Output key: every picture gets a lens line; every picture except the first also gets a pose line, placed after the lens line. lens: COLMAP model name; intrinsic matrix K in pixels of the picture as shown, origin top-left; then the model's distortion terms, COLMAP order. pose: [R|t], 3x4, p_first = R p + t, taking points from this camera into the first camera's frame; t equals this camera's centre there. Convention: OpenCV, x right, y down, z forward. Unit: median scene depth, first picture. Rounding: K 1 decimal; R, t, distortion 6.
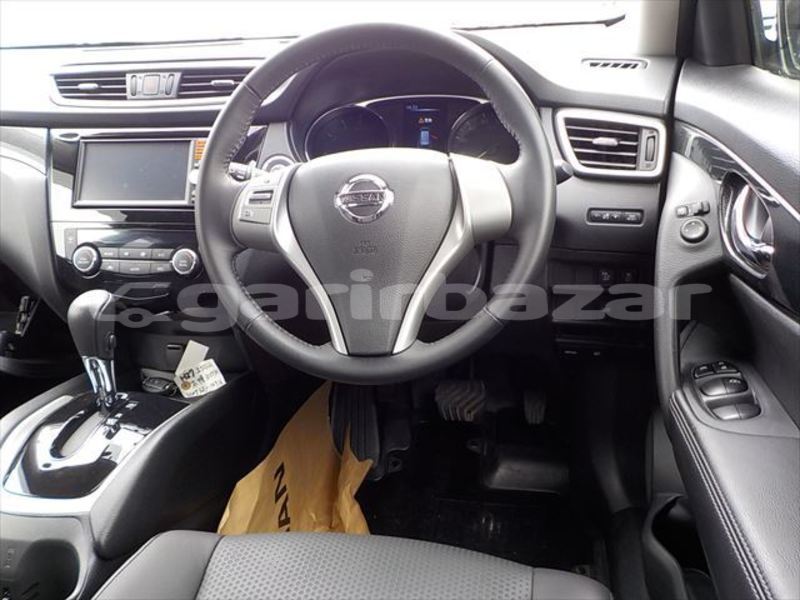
lens RADIAL K [[700.3, 0, 400.0], [0, 700.3, 300.0], [0, 0, 1]] dist [-0.006020, -0.001077]
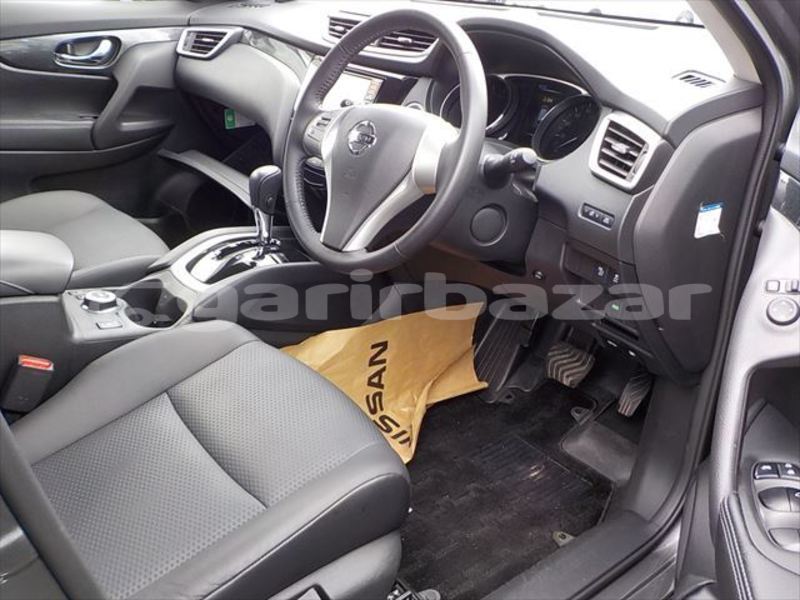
lens RADIAL K [[687.9, 0, 400.0], [0, 687.9, 300.0], [0, 0, 1]] dist [-0.001638, 0.000247]
pose [[0.770556, 0.350261, -0.532504, 0.586642], [-0.310078, 0.935941, 0.166930, -0.068102], [0.556862, 0.036489, 0.829803, -0.050039]]
